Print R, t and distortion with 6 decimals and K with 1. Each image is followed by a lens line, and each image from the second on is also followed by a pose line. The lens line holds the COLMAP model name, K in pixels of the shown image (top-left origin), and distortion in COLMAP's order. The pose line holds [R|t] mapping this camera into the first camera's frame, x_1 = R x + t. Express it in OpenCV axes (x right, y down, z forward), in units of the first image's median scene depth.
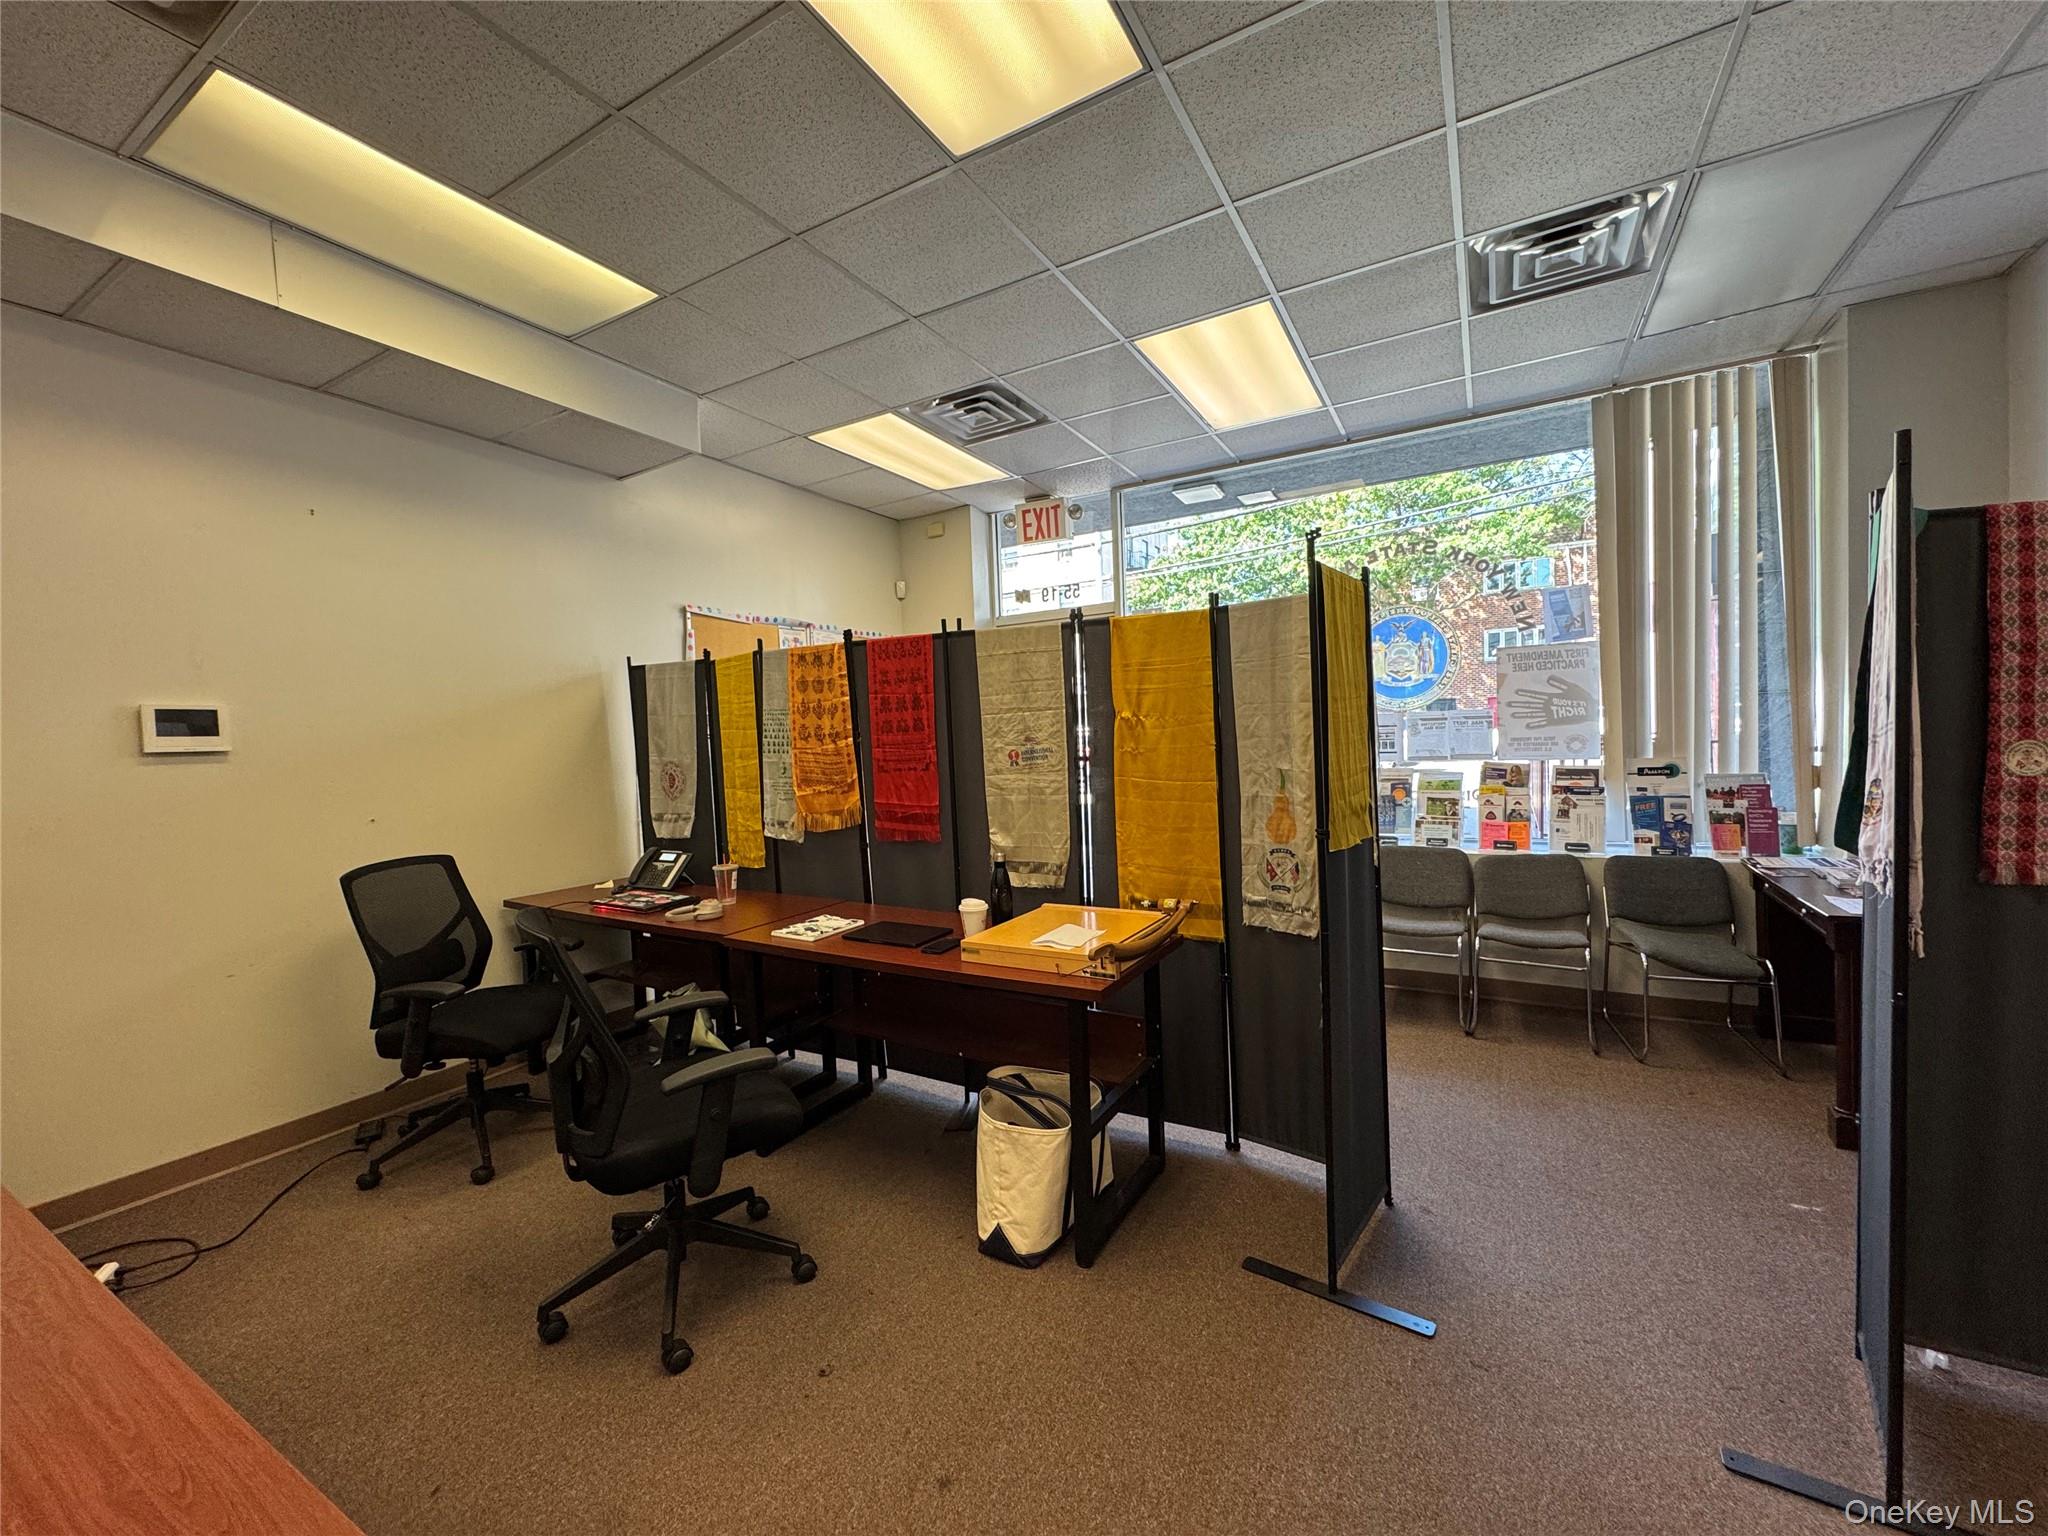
lens RADIAL K [[822.1, 0, 1022.0], [0, 822.1, 775.7], [0, 0, 1]] dist [0.000392, 0.000093]
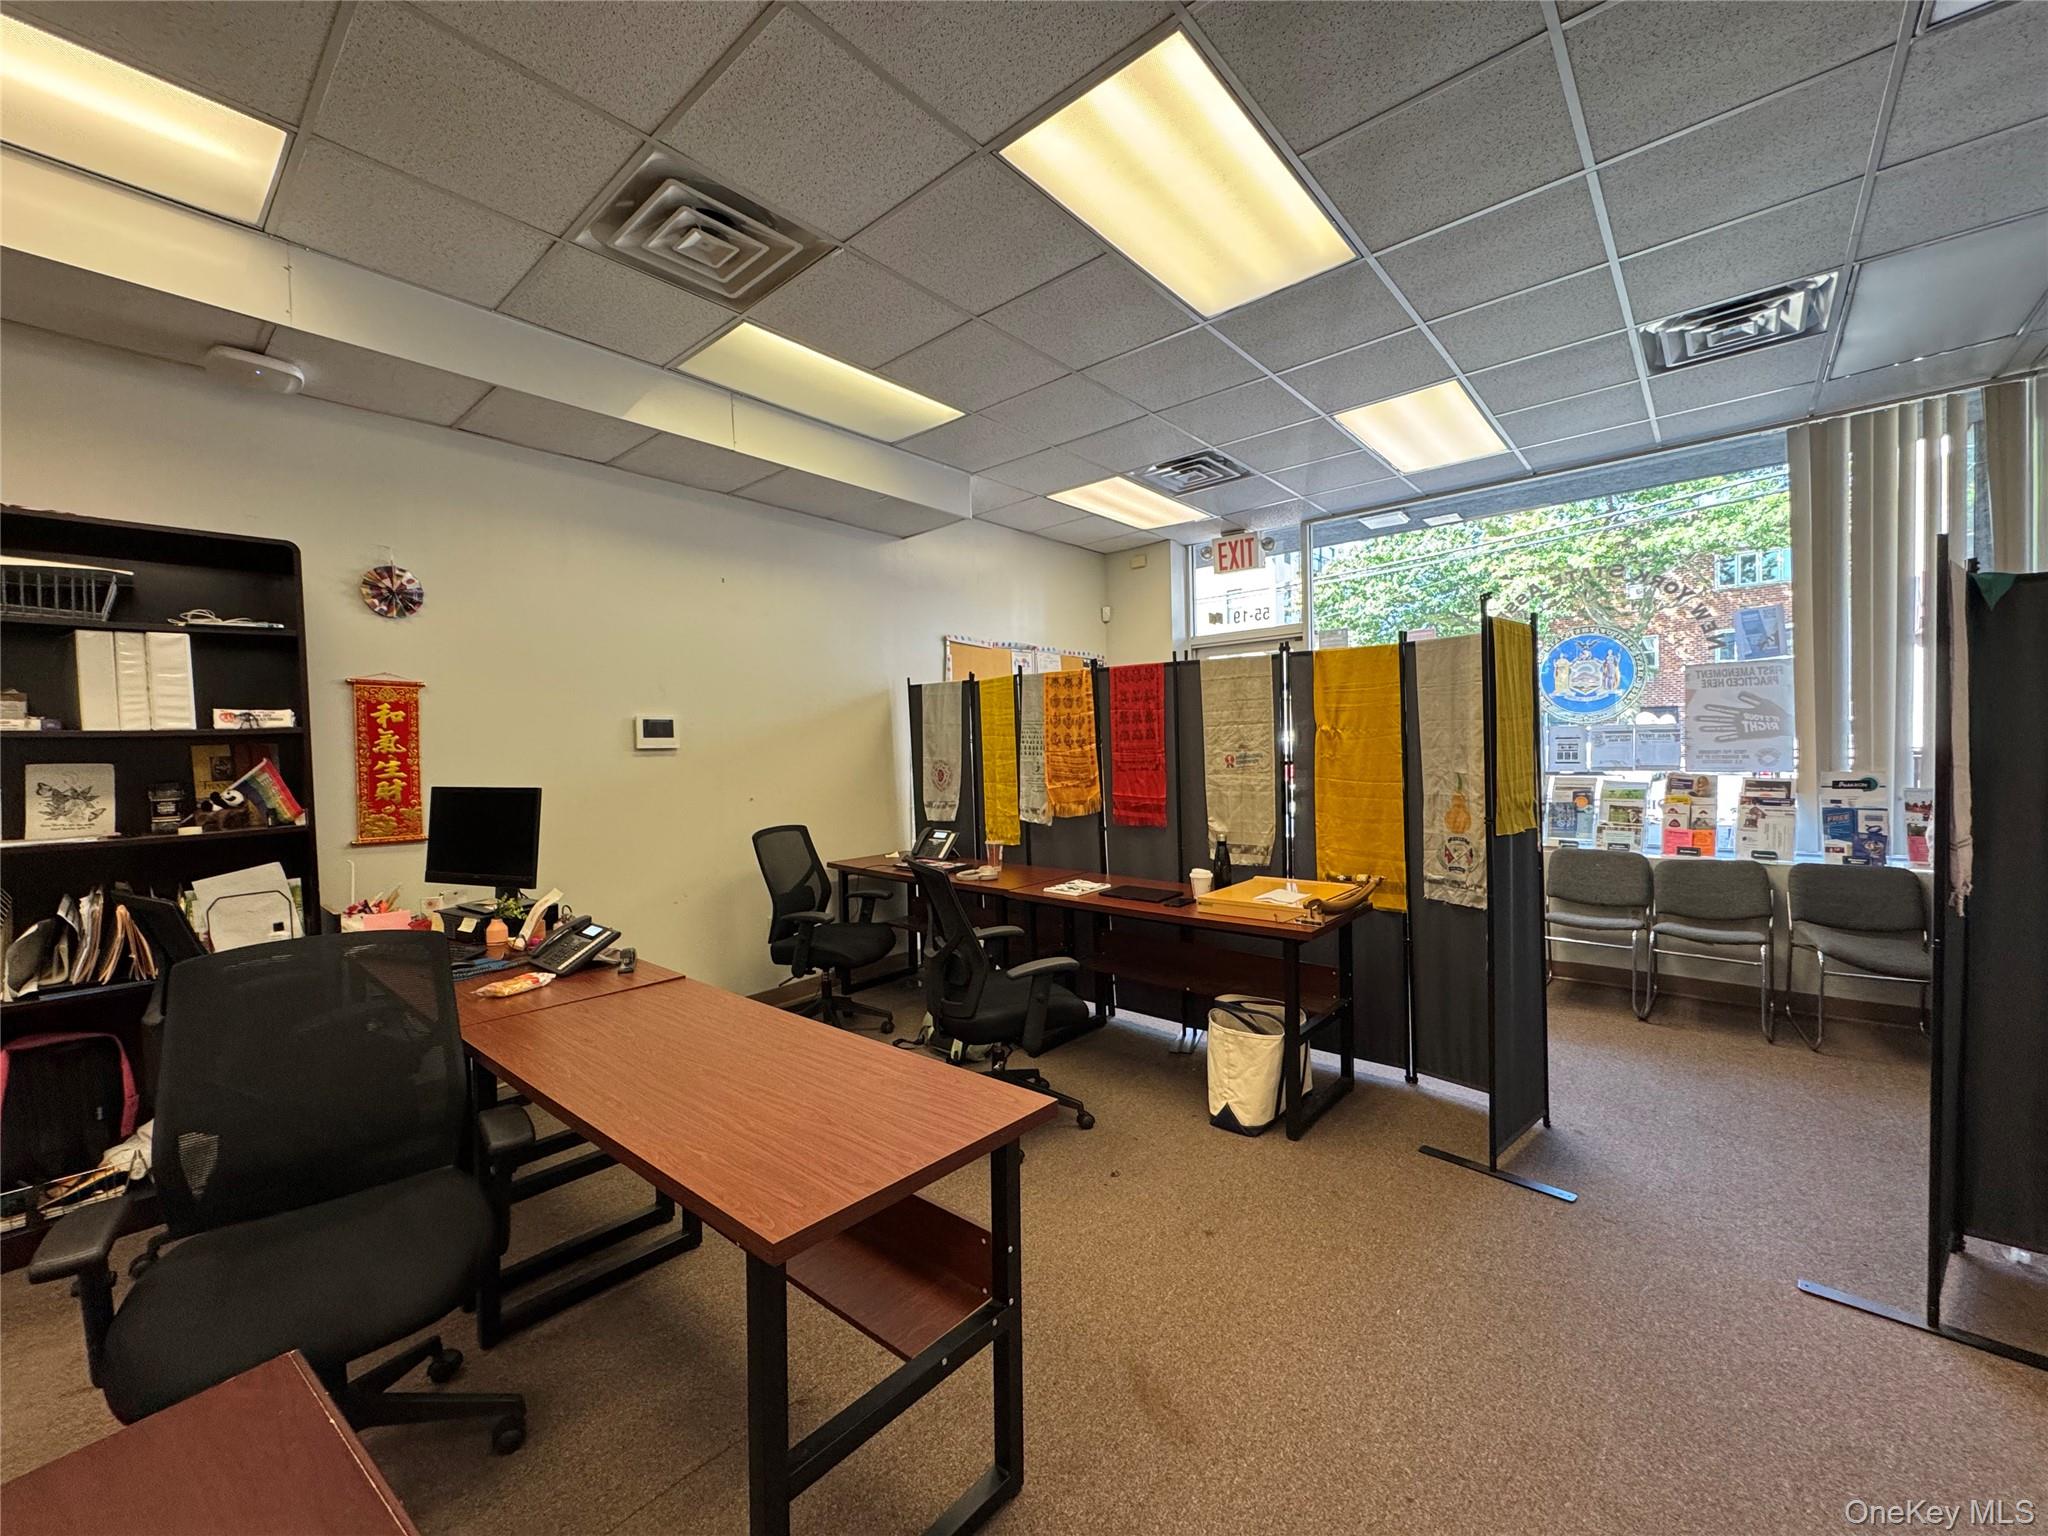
lens RADIAL K [[822.1, 0, 1023.6], [0, 822.1, 773.8], [0, 0, 1]] dist [0.000392, 0.000093]
pose [[0.981858, 0.018483, -0.188717, -0.076183], [-0.020115, 0.999775, -0.006735, 0.011426], [0.188550, 0.010409, 0.982008, -0.273072]]
